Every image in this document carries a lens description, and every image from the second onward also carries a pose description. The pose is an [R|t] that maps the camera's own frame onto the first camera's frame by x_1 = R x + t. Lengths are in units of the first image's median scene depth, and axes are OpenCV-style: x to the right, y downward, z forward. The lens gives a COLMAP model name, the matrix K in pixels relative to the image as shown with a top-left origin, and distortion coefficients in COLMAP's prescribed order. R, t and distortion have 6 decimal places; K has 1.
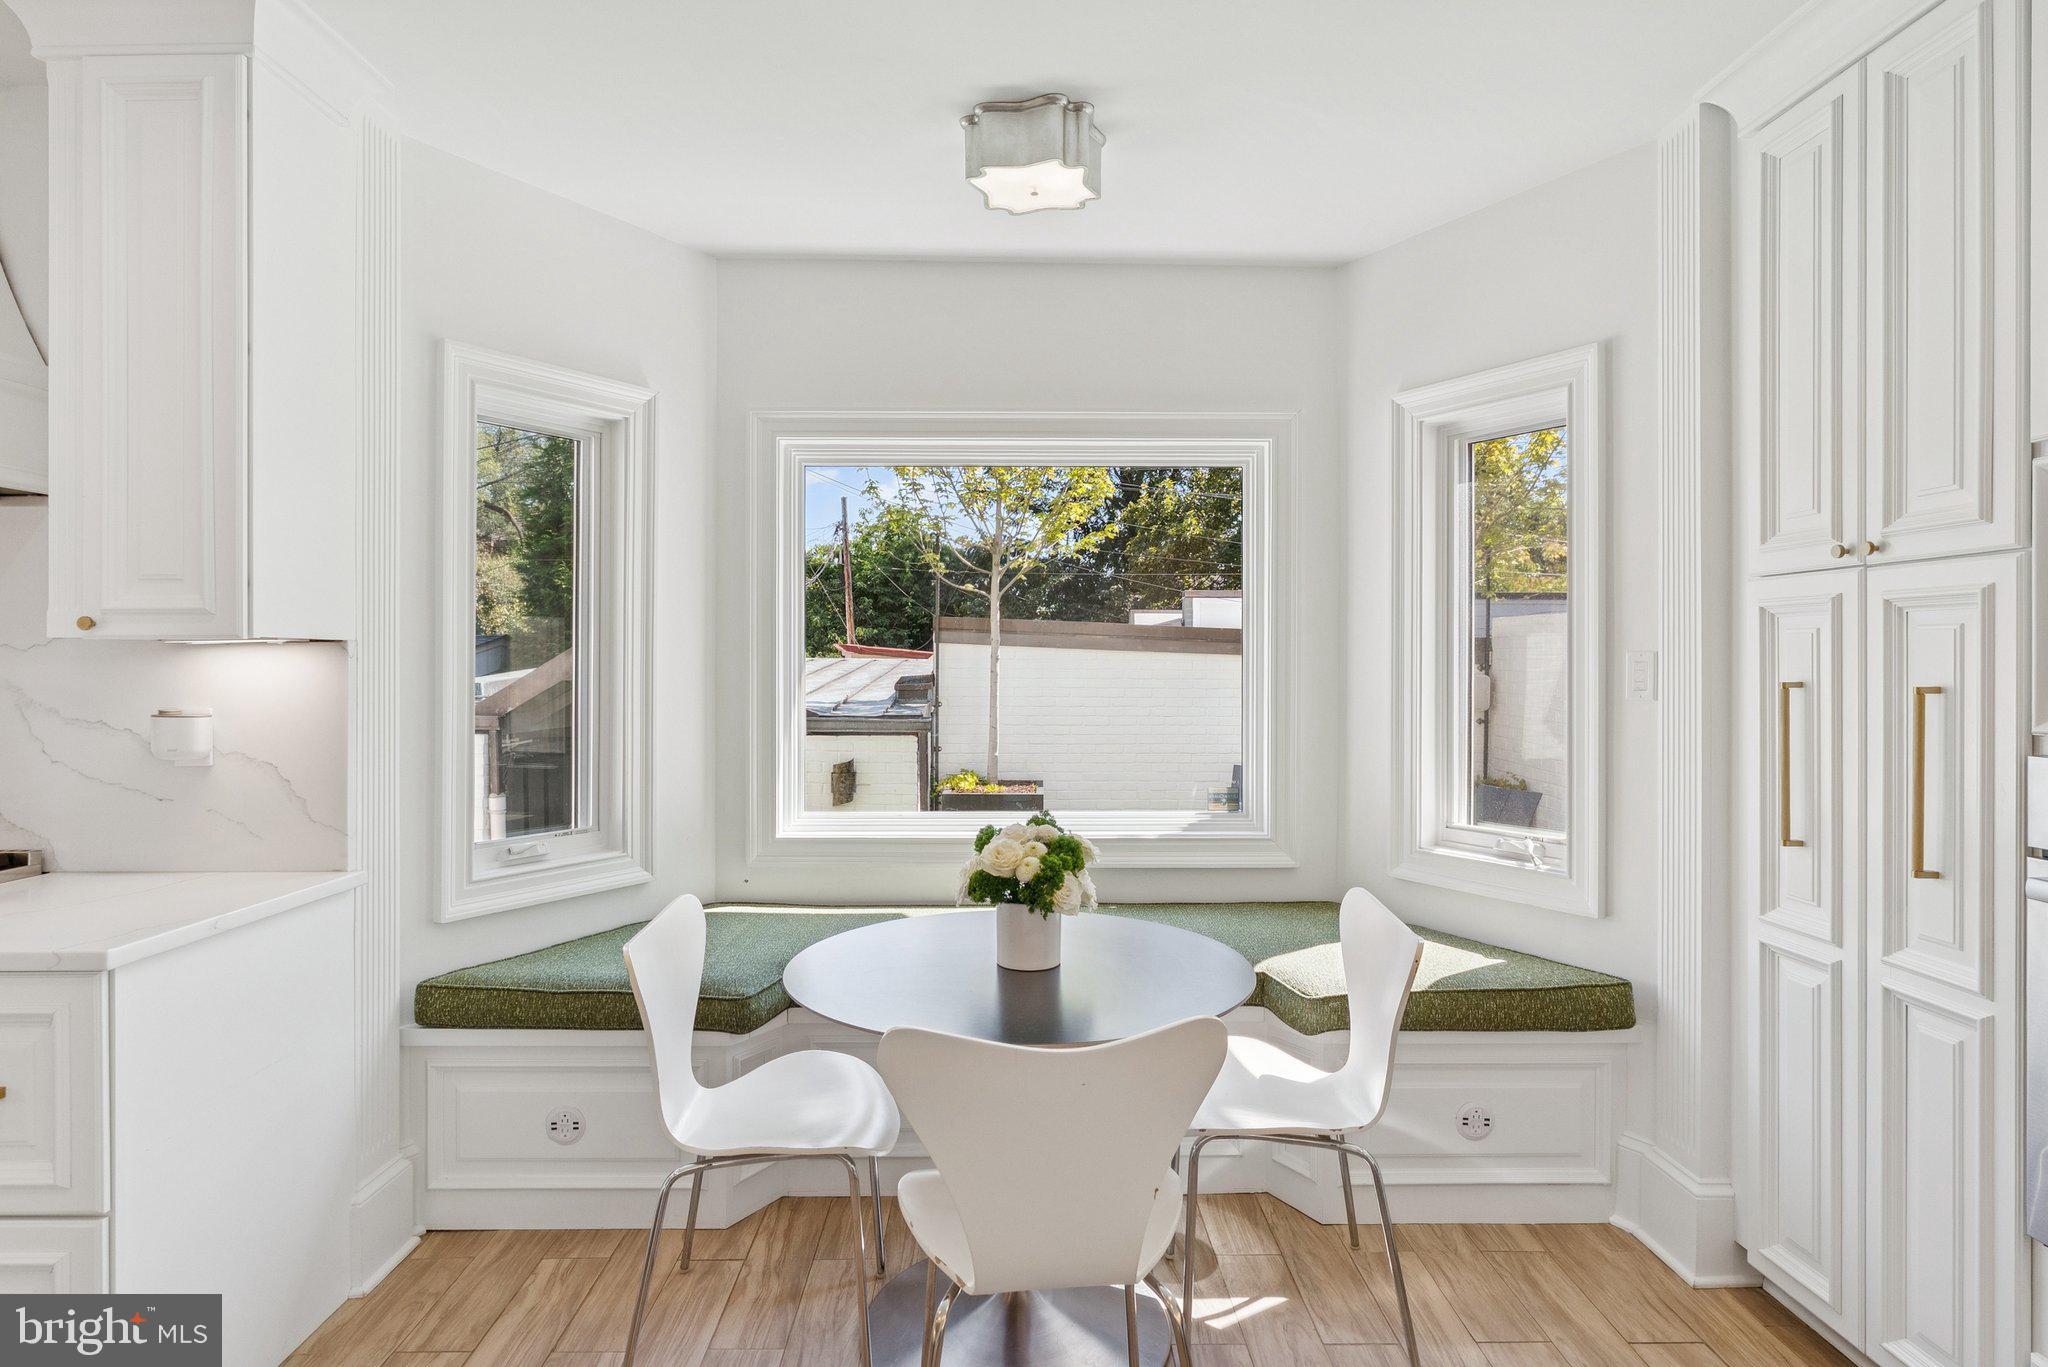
lens RADIAL K [[1064.3, 0, 1024.0], [0, 1064.3, 683.5], [0, 0, 1]] dist [-0.019112, -0.000036]
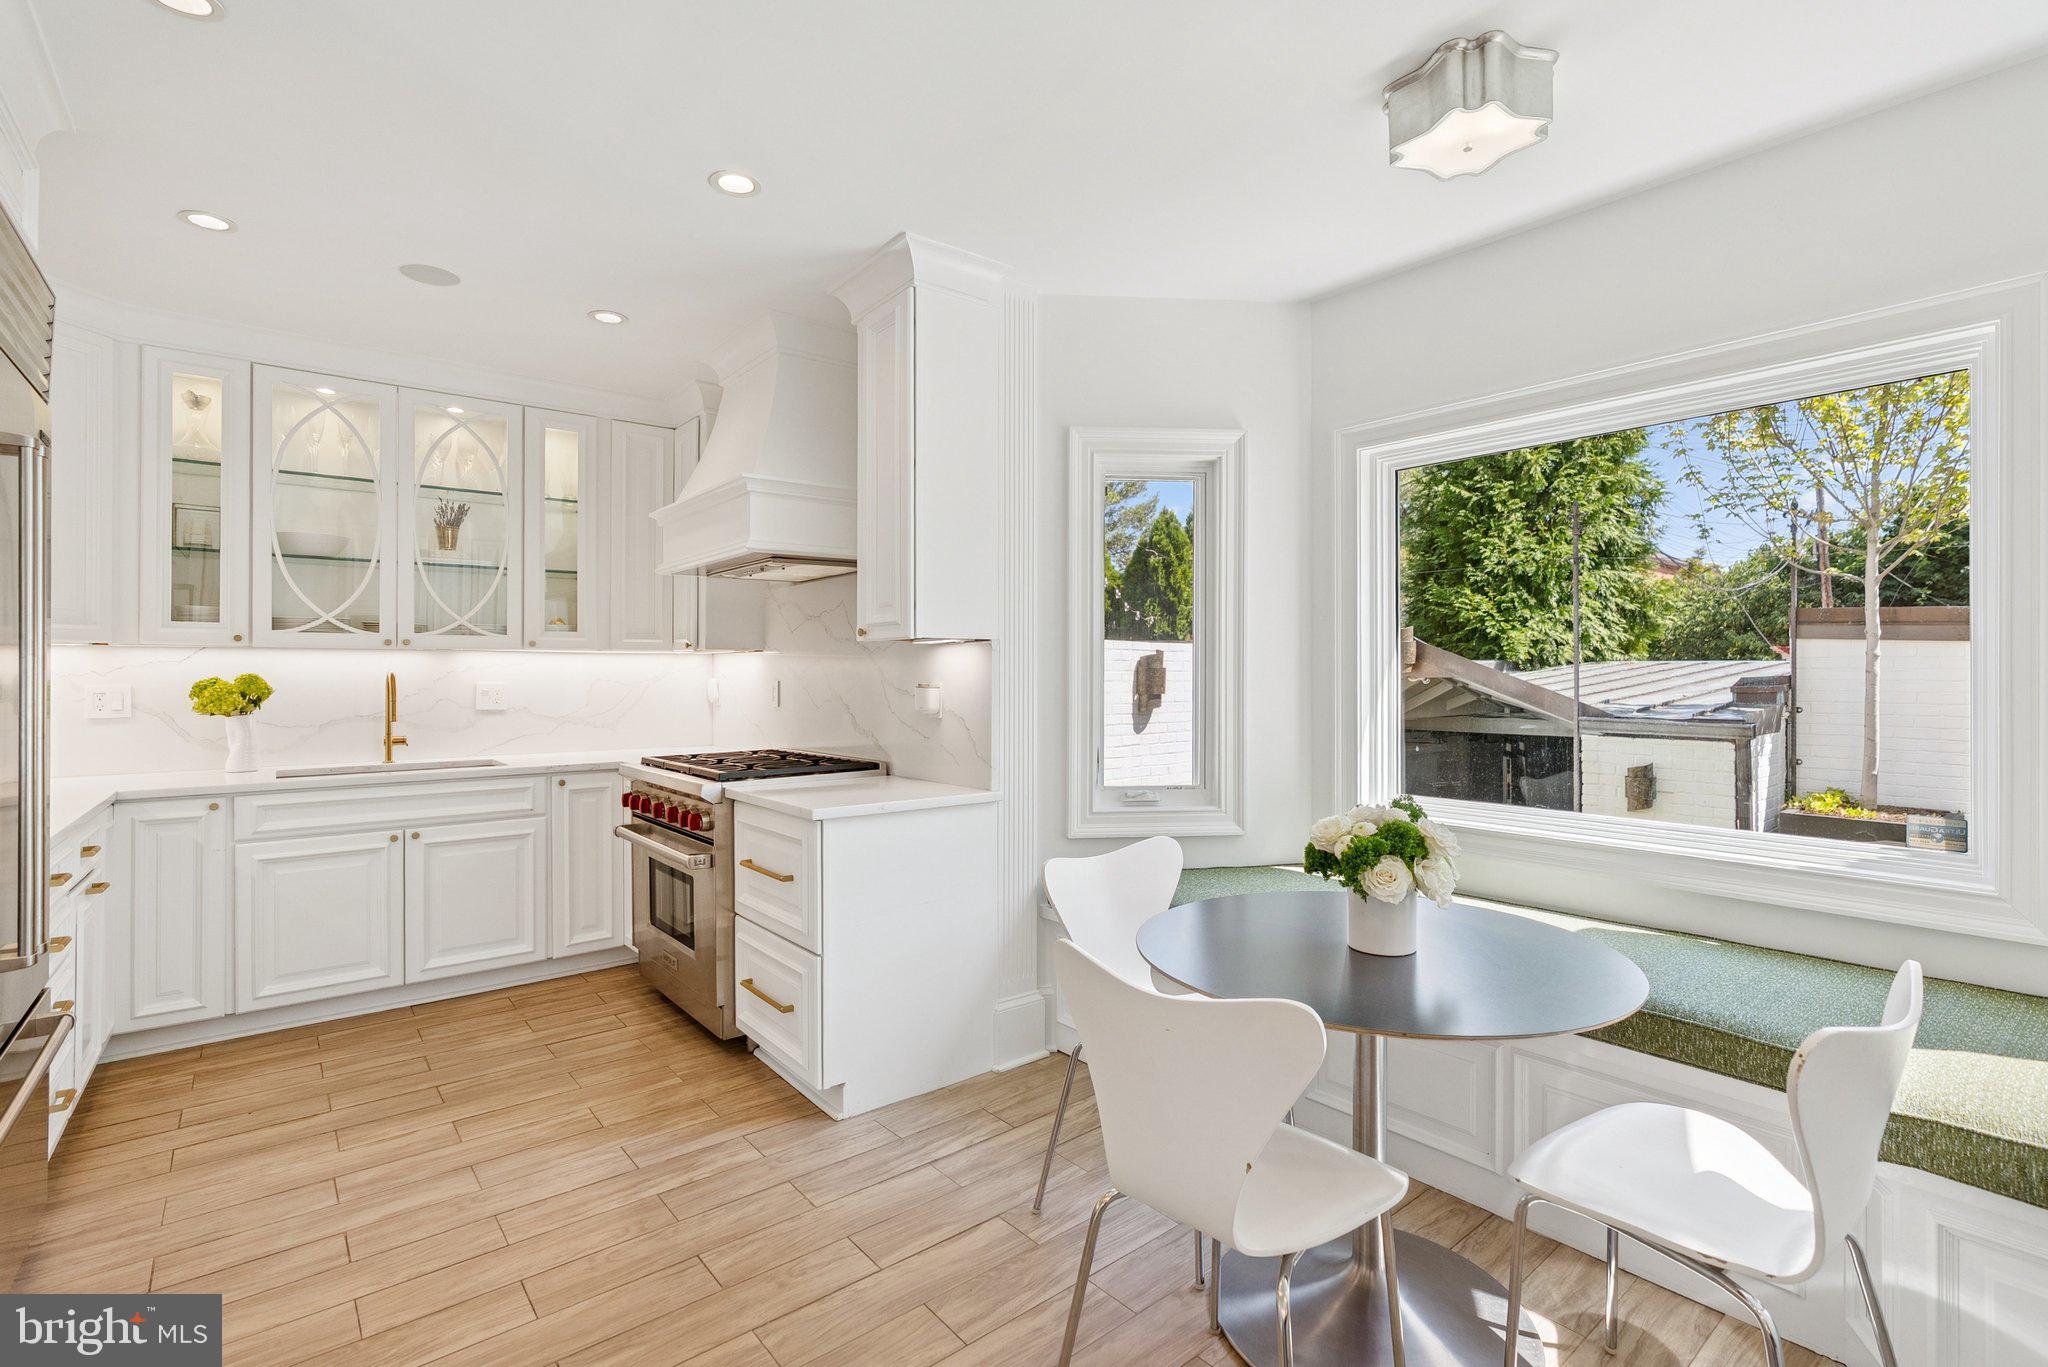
lens RADIAL K [[931.1, 0, 1024.0], [0, 931.1, 683.5], [0, 0, 1]] dist [-0.024526, -0.000165]
pose [[0.622822, 0.008261, -0.782320, 0.351447], [-0.012649, 0.999920, 0.000488, 0.017796], [0.782261, 0.009592, 0.622877, 0.155913]]
